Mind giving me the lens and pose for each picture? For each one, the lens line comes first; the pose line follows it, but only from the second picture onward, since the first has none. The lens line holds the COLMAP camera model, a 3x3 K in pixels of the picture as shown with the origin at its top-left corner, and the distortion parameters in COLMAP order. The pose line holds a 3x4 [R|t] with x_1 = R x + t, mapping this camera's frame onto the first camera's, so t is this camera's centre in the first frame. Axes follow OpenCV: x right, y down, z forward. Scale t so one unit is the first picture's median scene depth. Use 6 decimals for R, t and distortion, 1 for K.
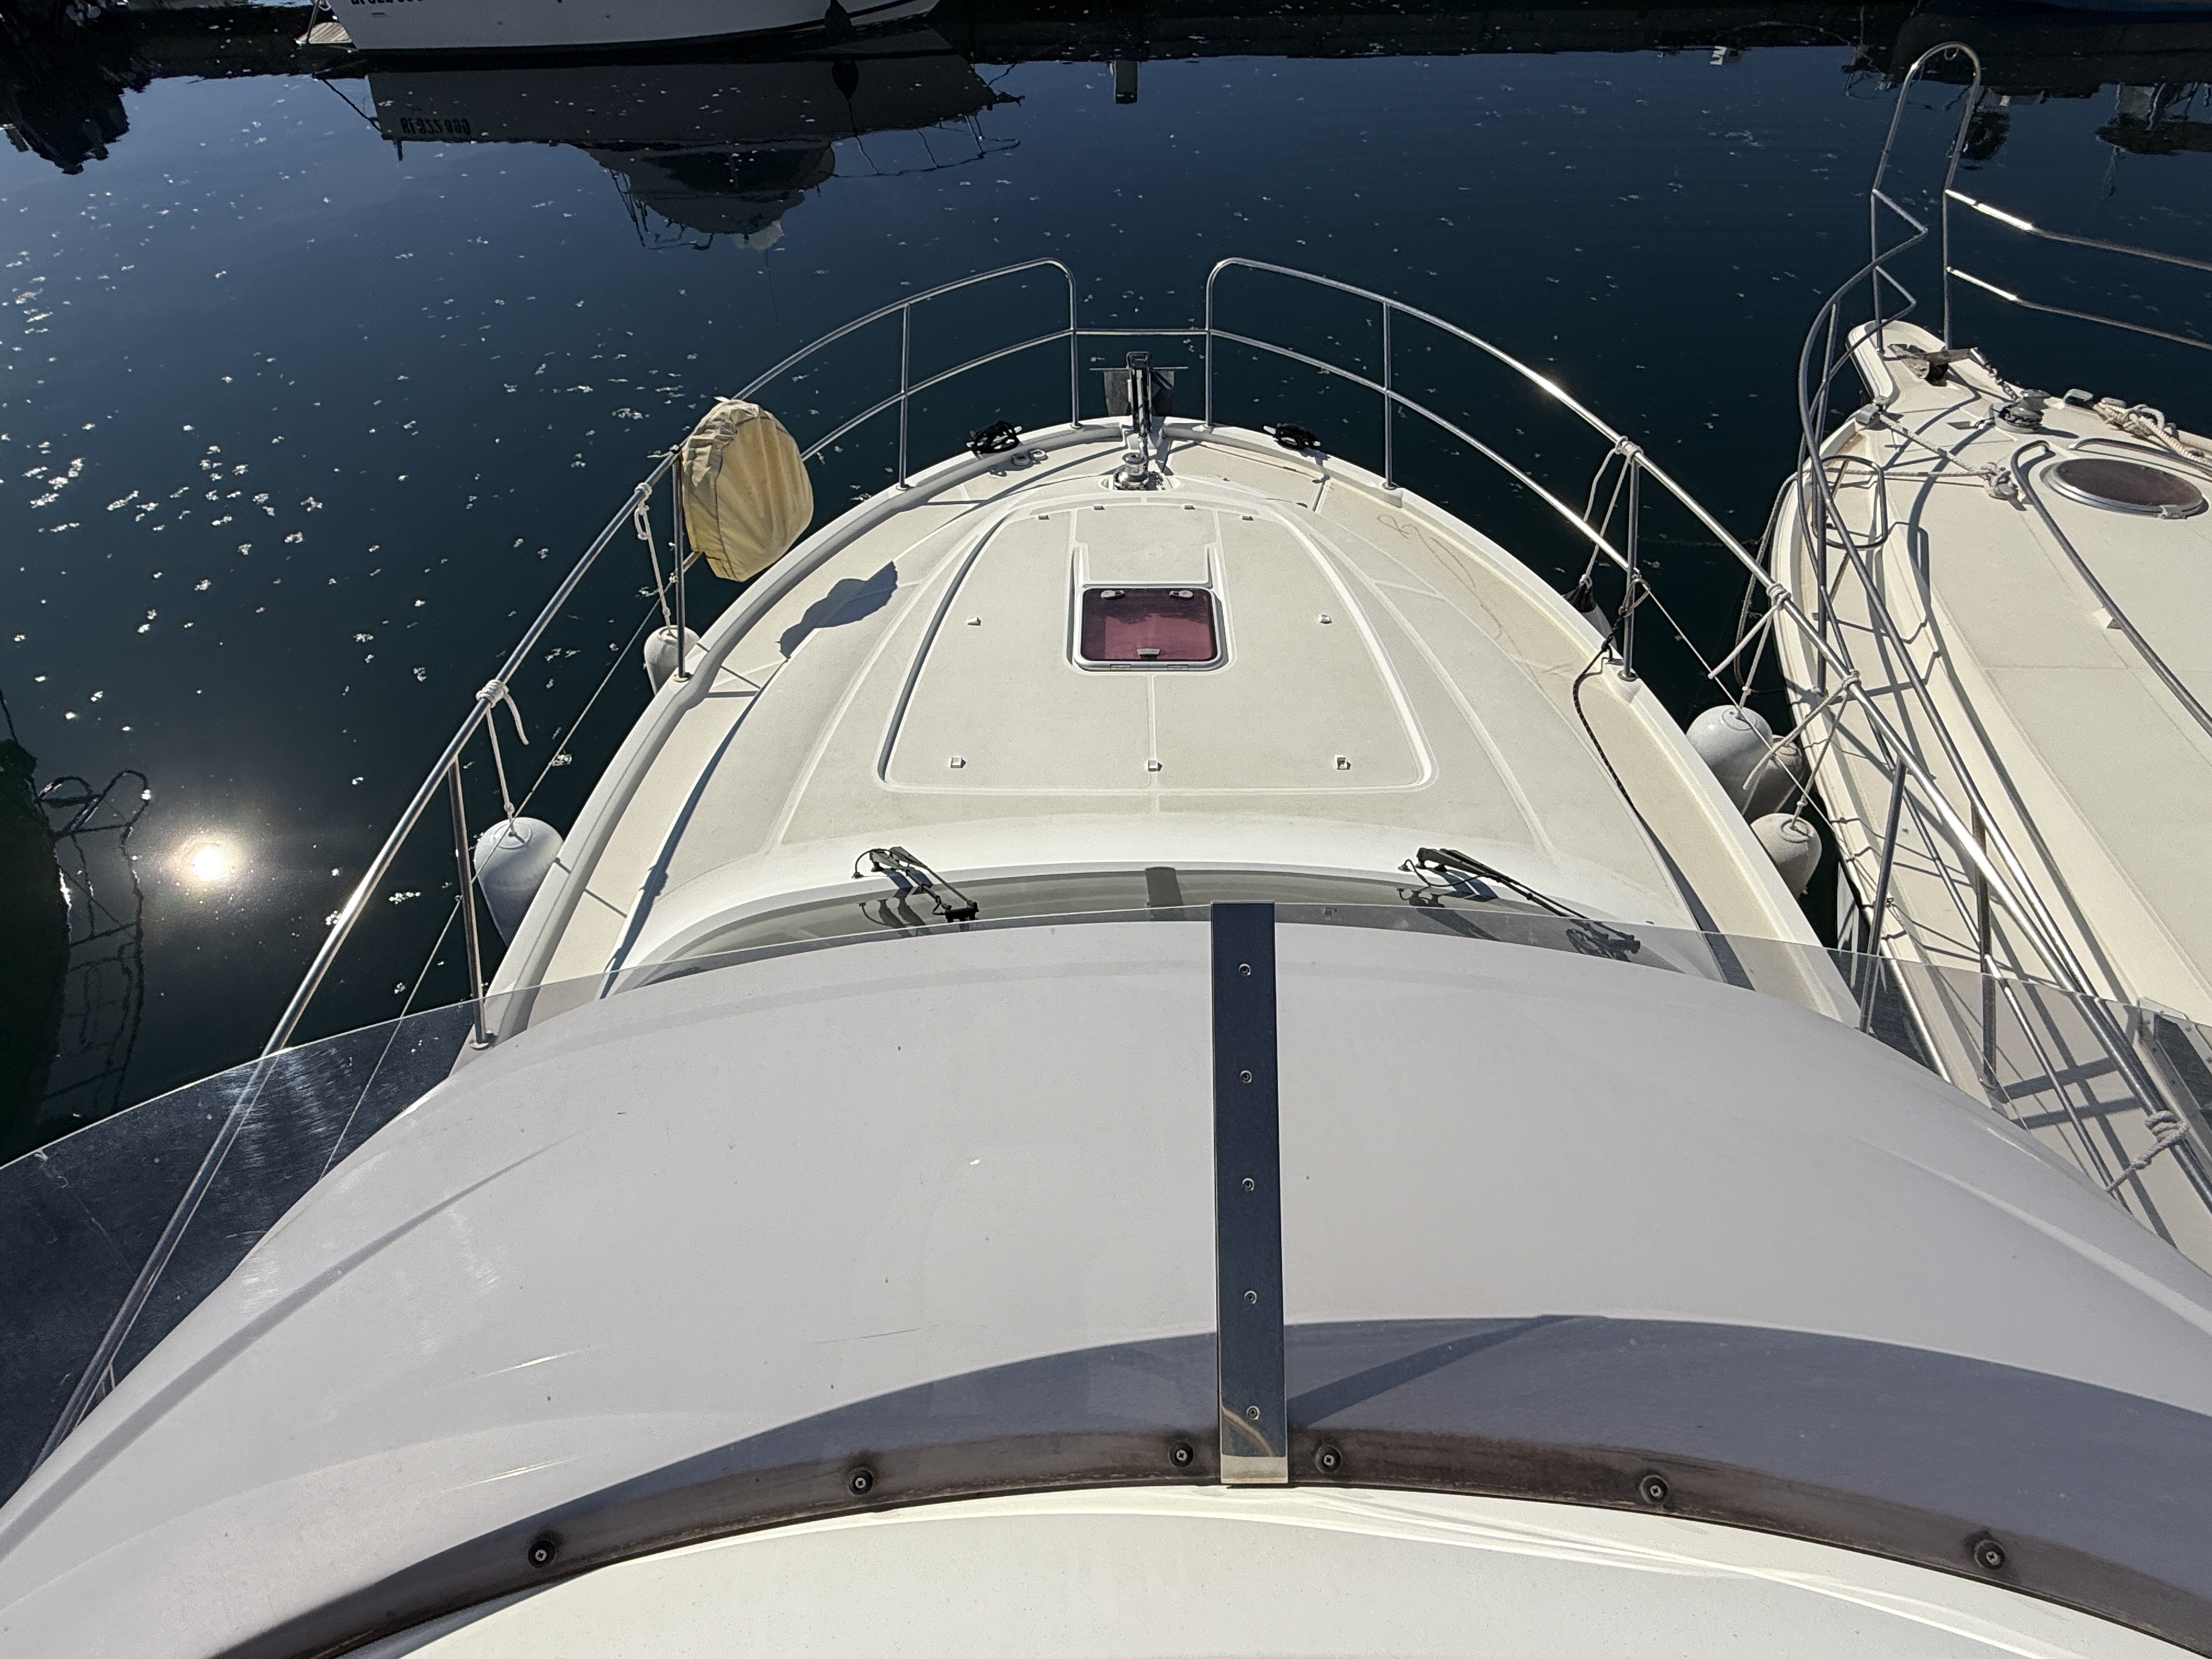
lens RADIAL K [[1083.2, 0, 1106.0], [0, 1083.2, 829.5], [0, 0, 1]] dist [0.018004, -0.001161]
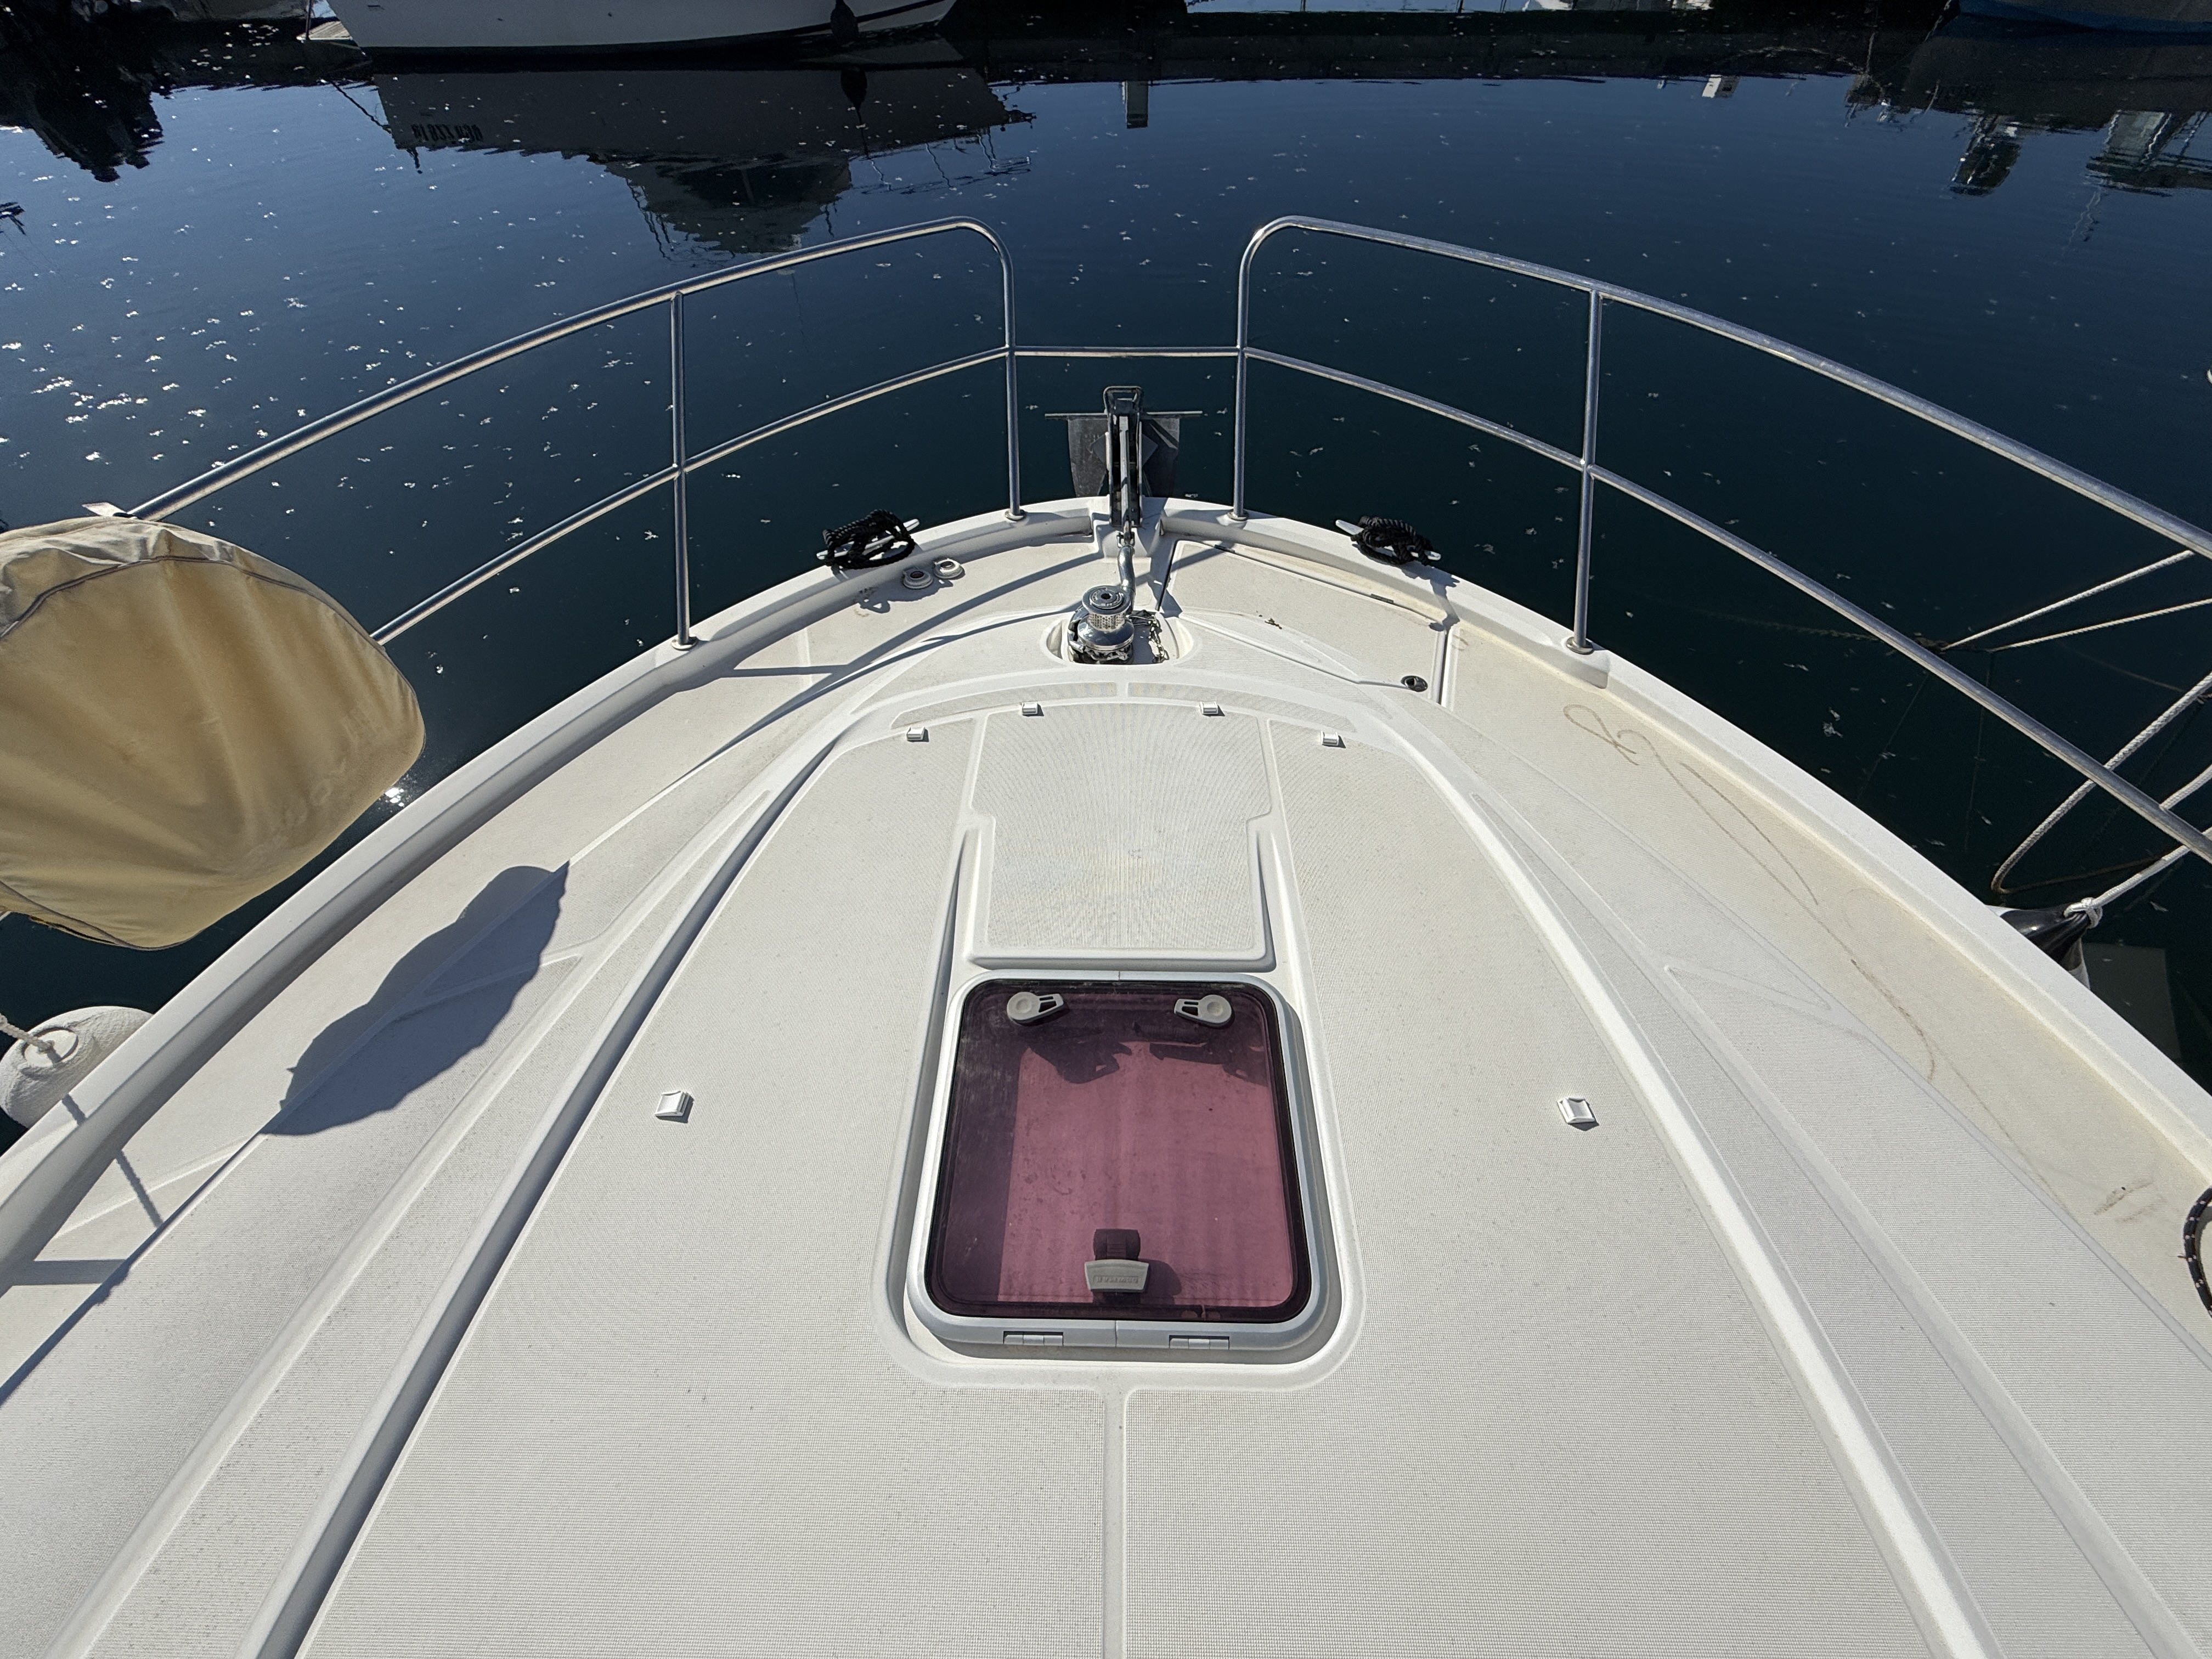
lens RADIAL K [[895.6, 0, 1106.0], [0, 895.6, 829.5], [0, 0, 1]] dist [0.024762, 0.000316]
pose [[0.999956, 0.005447, -0.007678, 0.027365], [-0.004966, 0.998109, 0.061268, -0.237242], [0.007997, -0.061227, 0.998092, 0.514328]]
